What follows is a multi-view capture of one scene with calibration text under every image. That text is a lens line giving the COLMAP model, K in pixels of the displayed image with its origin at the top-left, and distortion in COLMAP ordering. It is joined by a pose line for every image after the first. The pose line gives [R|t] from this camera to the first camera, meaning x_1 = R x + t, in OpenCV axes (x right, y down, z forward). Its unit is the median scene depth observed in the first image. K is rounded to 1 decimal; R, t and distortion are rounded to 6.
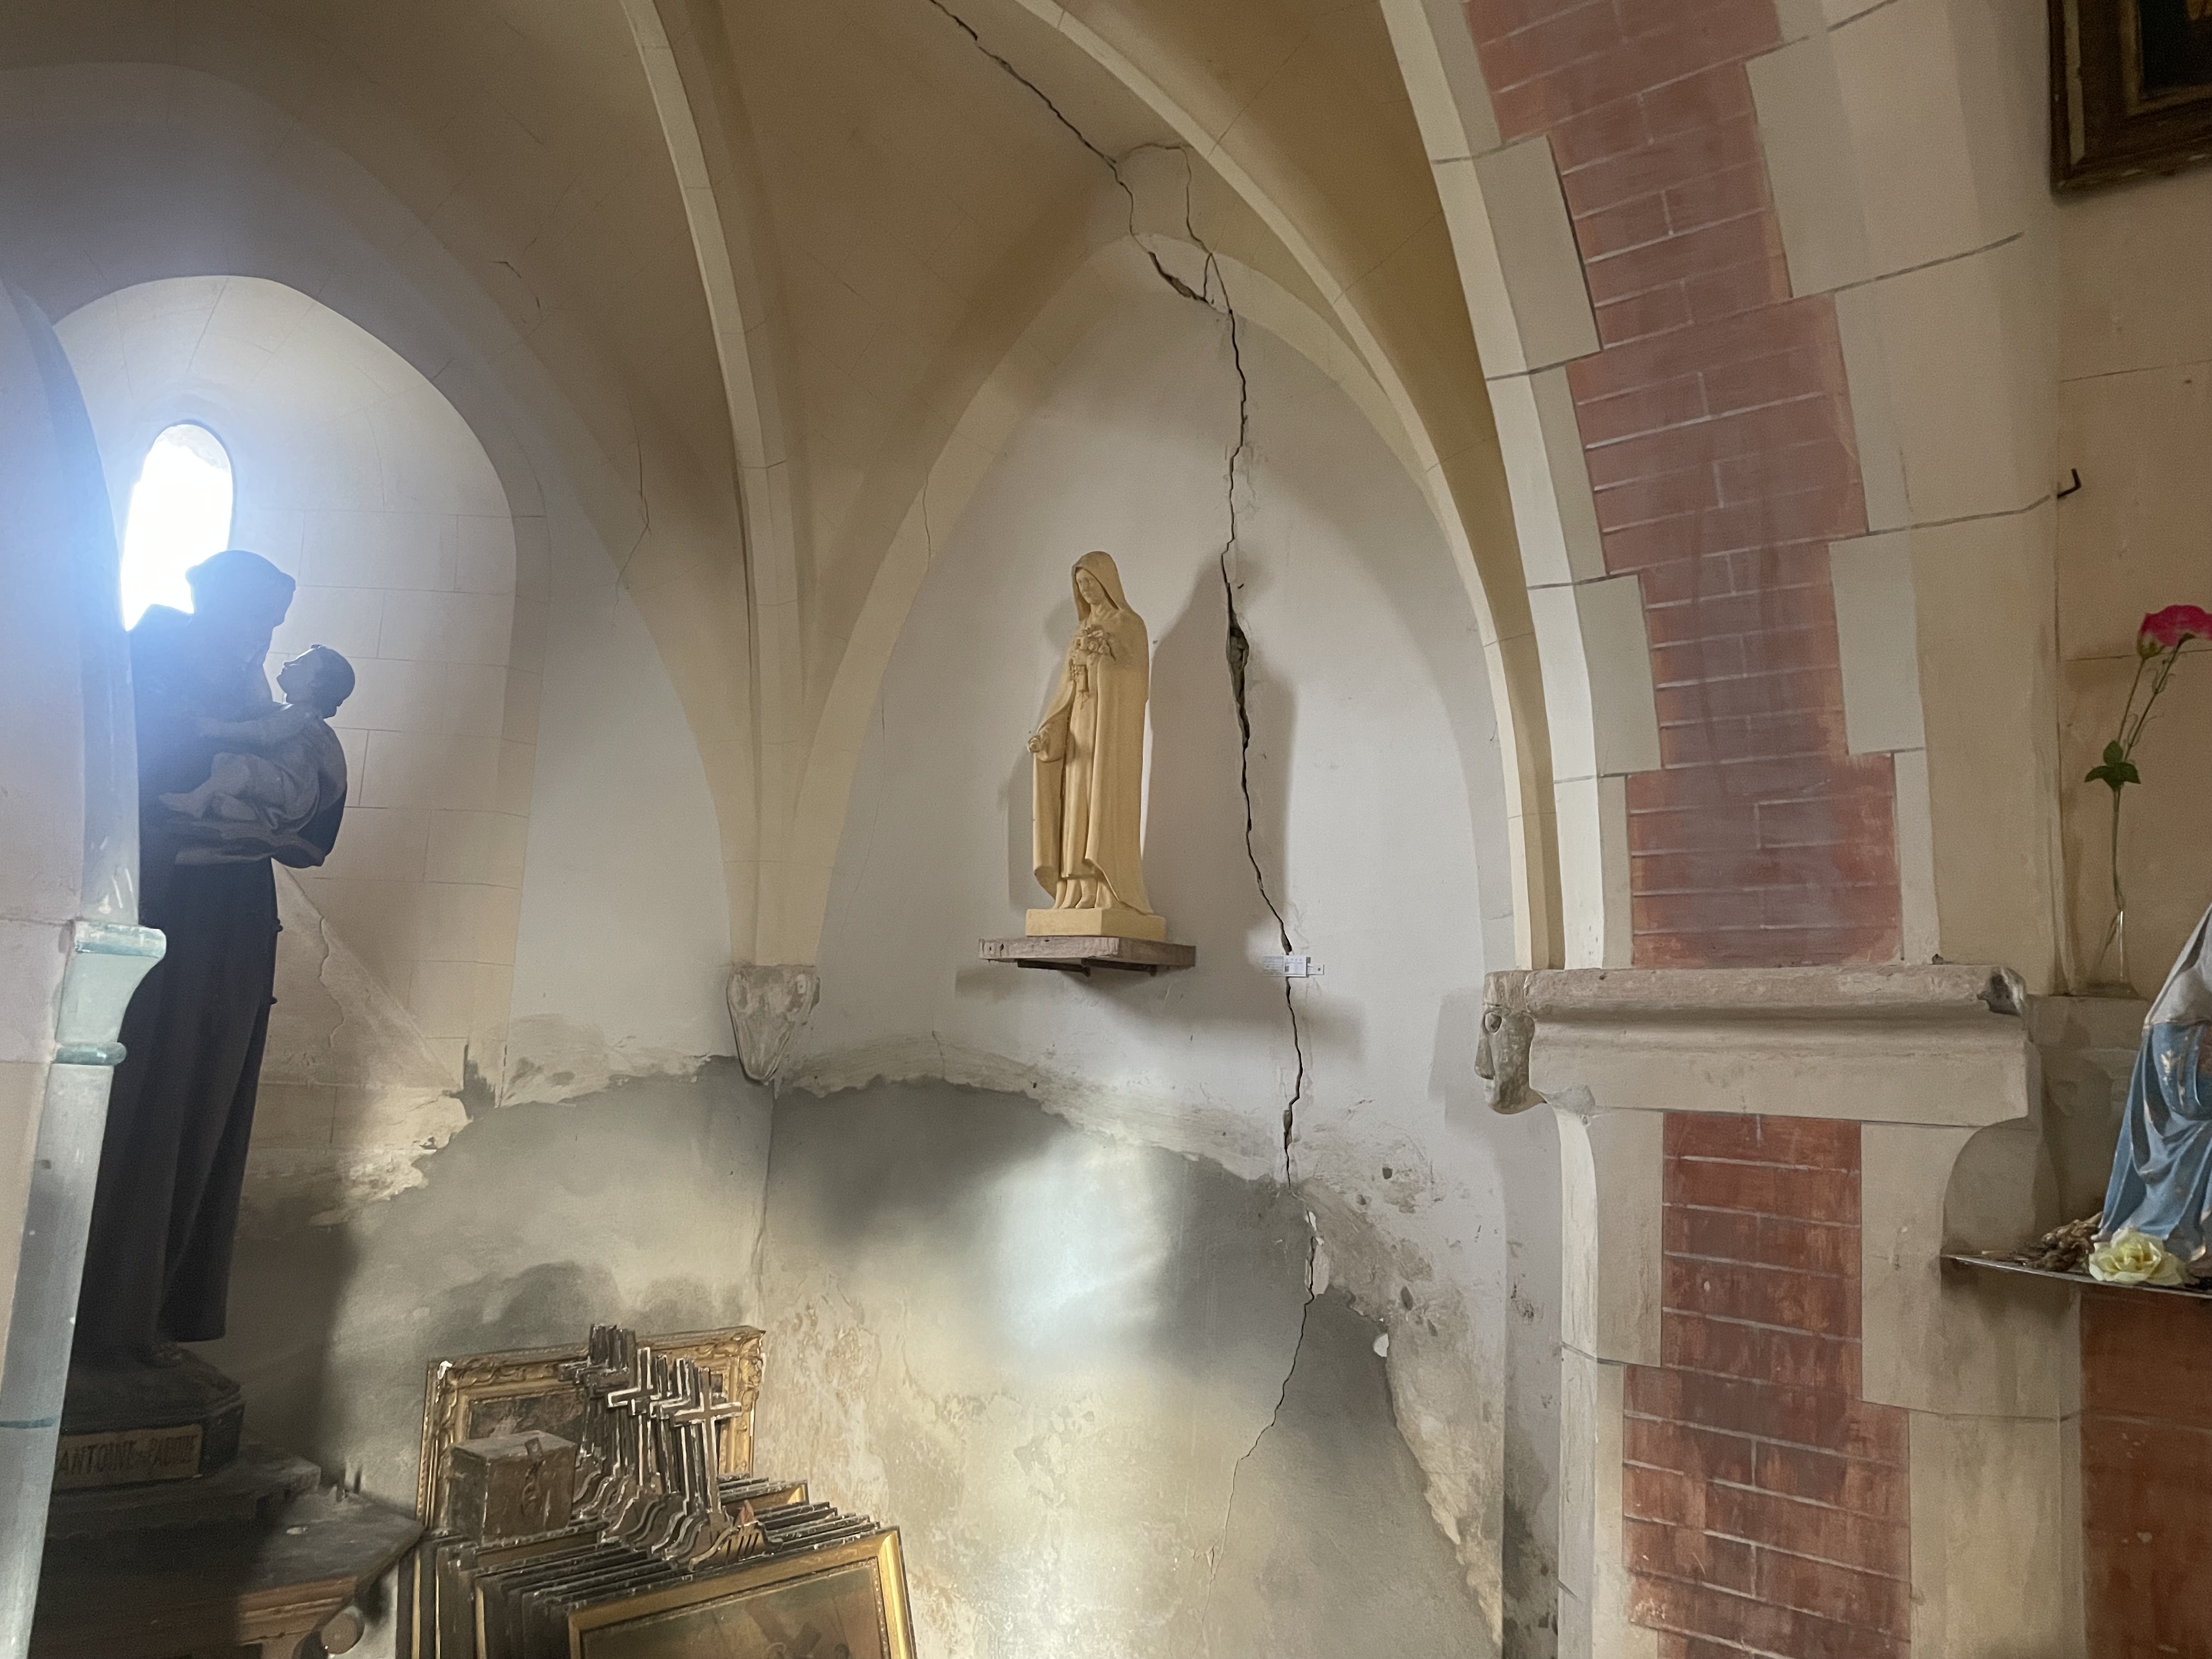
lens RADIAL K [[1662.5, 0, 1106.4], [0, 1662.5, 810.3], [0, 0, 1]] dist [0.091253, -0.115309]
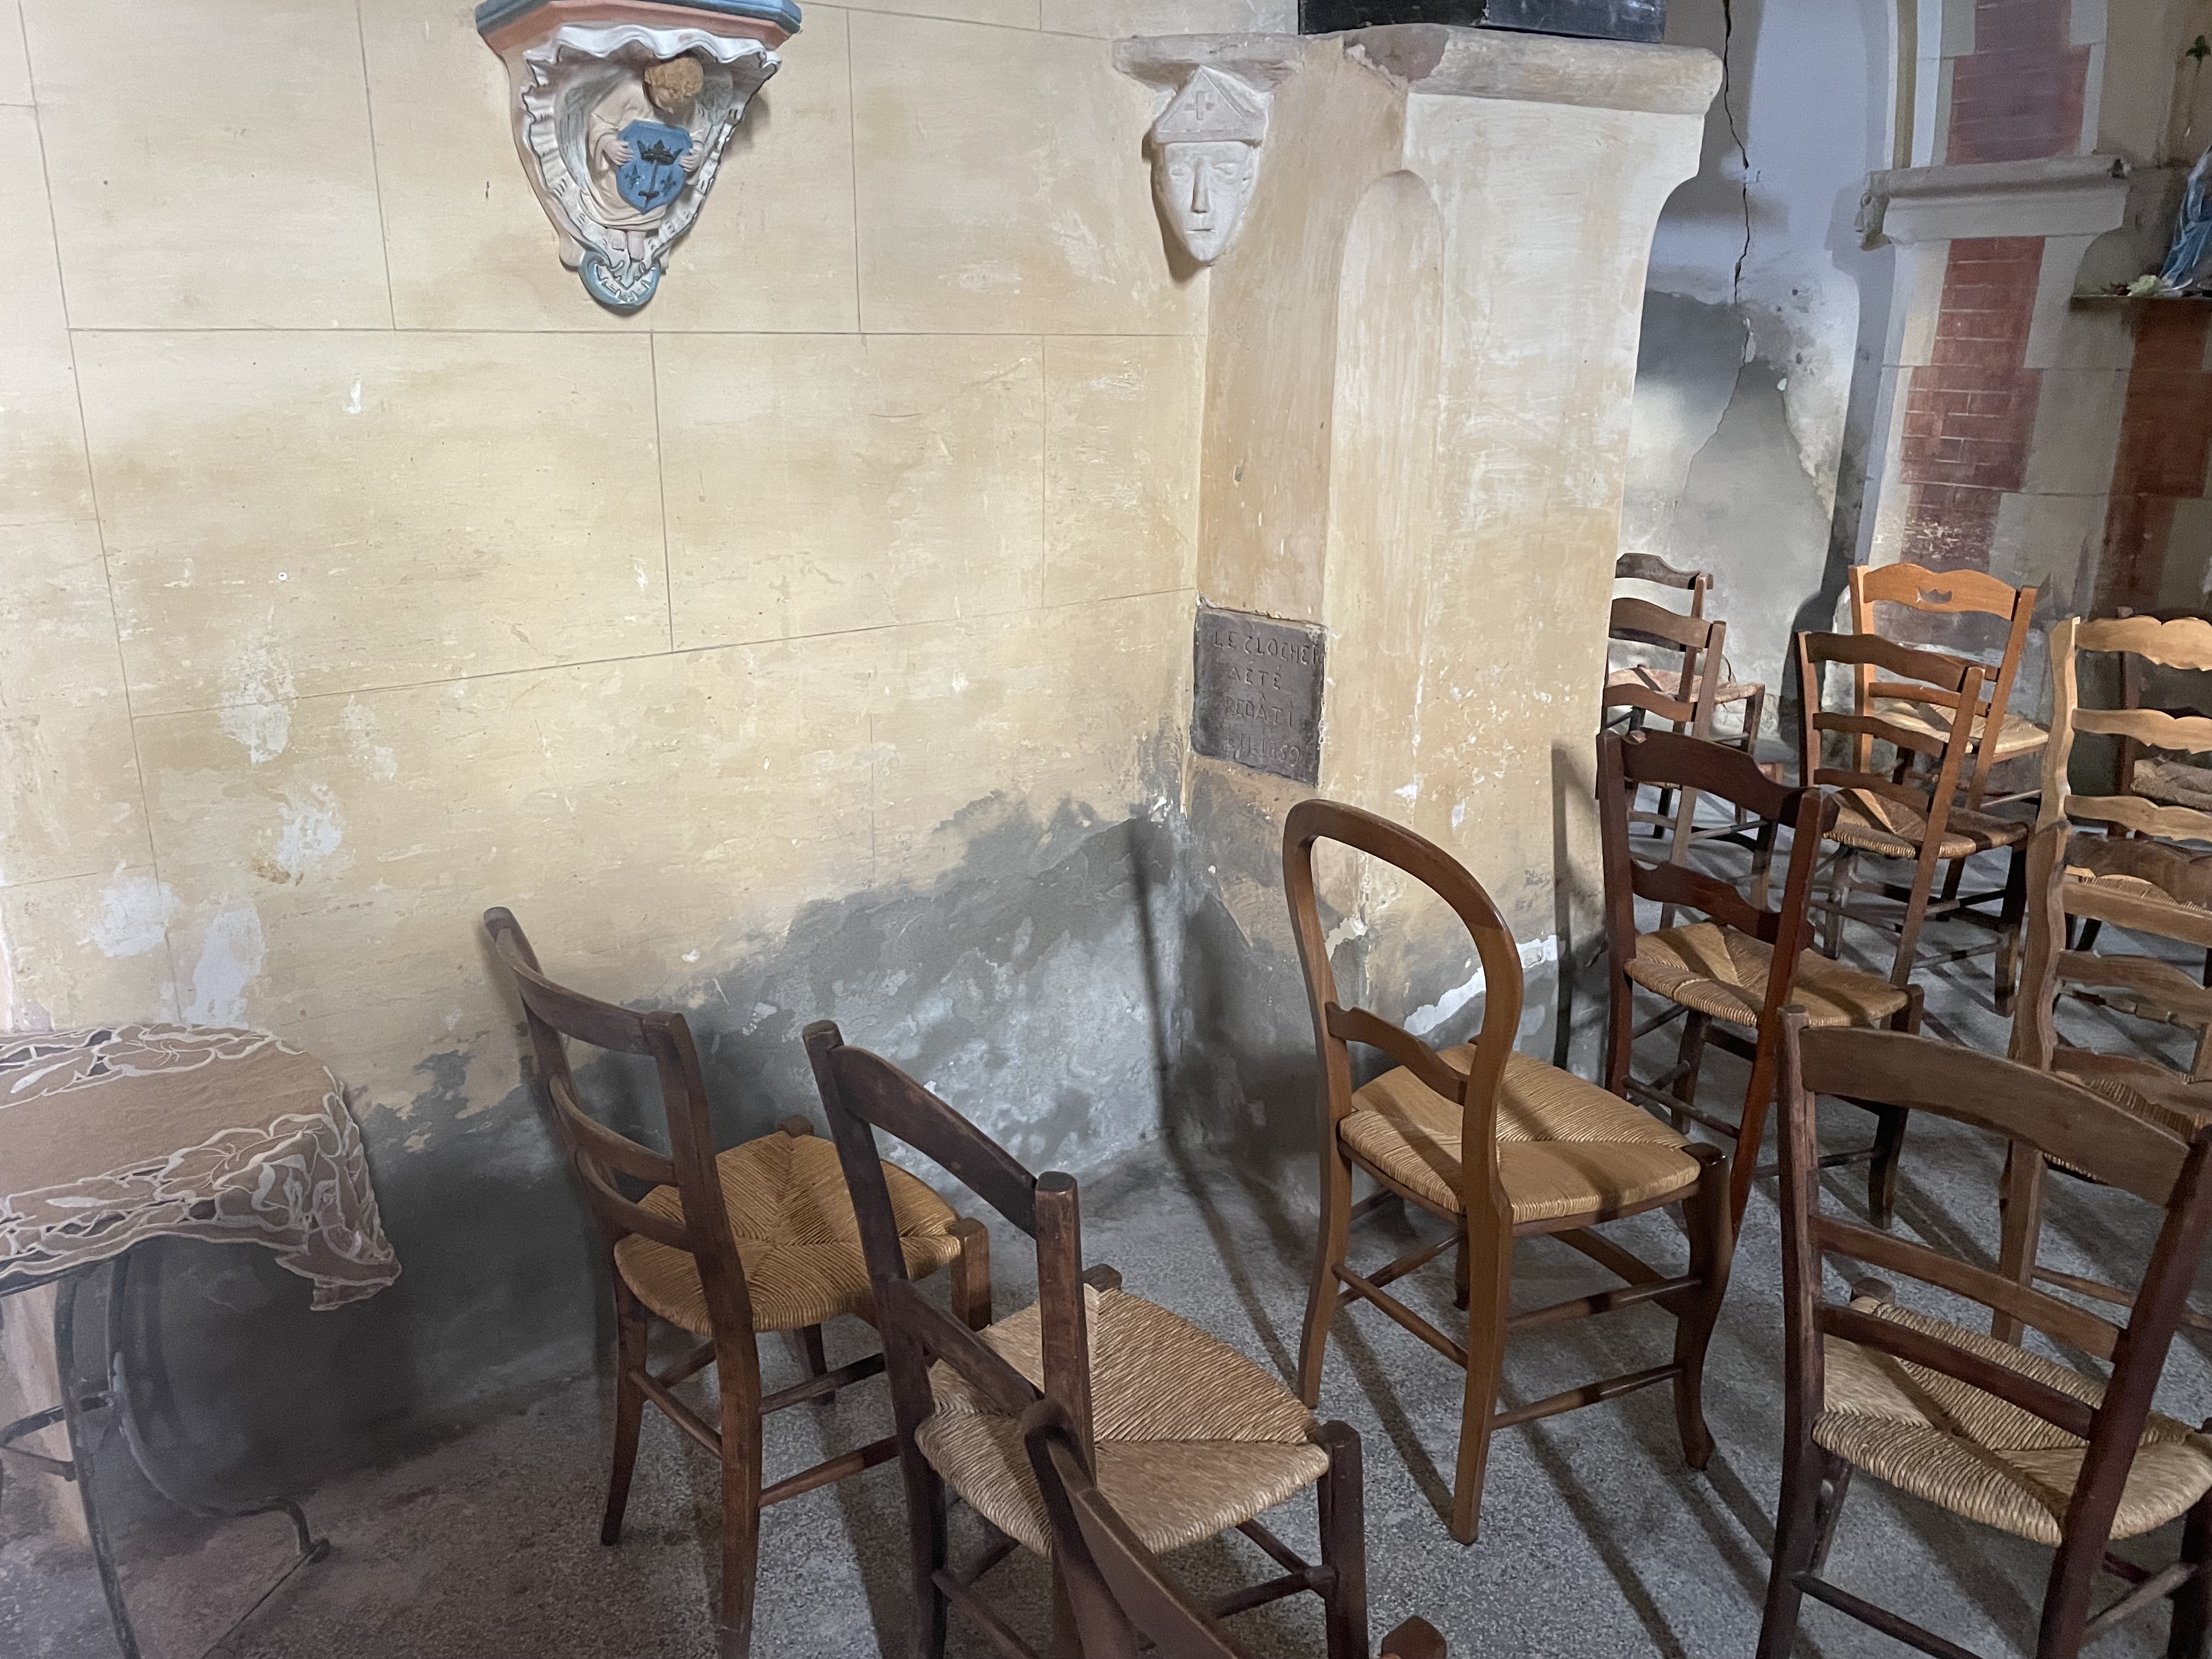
lens RADIAL K [[1662.5, 0, 1095.3], [0, 1662.5, 836.7], [0, 0, 1]] dist [0.091253, -0.115309]
pose [[0.982788, -0.000966, -0.184735, -0.295927], [0.082554, 0.896881, 0.434498, -0.142330], [0.165266, -0.442270, 0.881524, -1.243838]]
